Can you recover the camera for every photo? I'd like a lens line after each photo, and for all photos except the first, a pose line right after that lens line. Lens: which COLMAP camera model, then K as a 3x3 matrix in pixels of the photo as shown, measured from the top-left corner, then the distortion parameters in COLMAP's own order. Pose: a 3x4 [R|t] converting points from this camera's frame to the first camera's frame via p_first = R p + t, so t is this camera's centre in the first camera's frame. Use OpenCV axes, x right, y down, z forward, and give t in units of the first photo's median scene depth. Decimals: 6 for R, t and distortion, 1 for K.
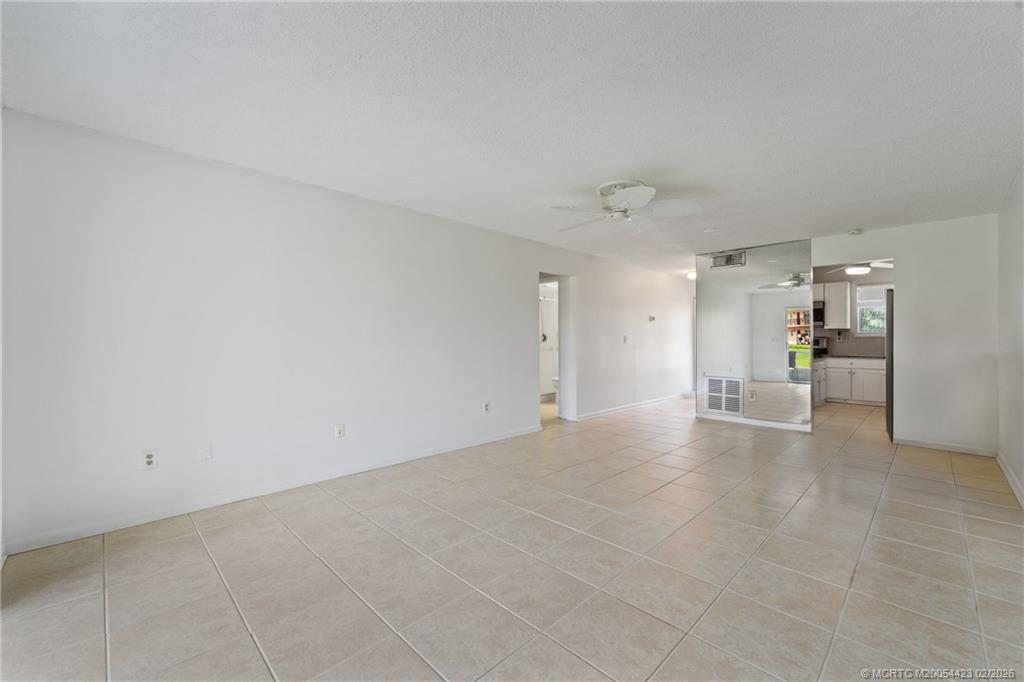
lens RADIAL K [[420.3, 0, 518.5], [0, 420.3, 342.4], [0, 0, 1]] dist [0.002086, -0.000066]
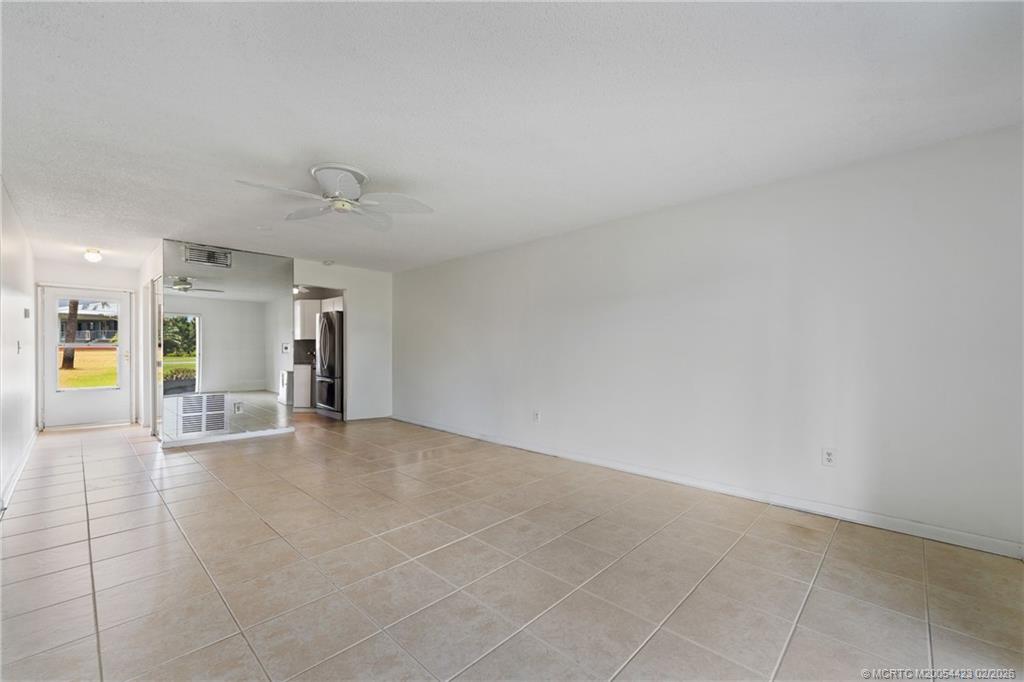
lens RADIAL K [[420.3, 0, 513.5], [0, 420.3, 341.6], [0, 0, 1]] dist [0.002086, -0.000066]
pose [[-0.023210, 0.016875, 0.999588, -0.389500], [0.006714, 0.999838, -0.016723, -0.002101], [-0.999708, 0.006323, -0.023319, 0.400390]]
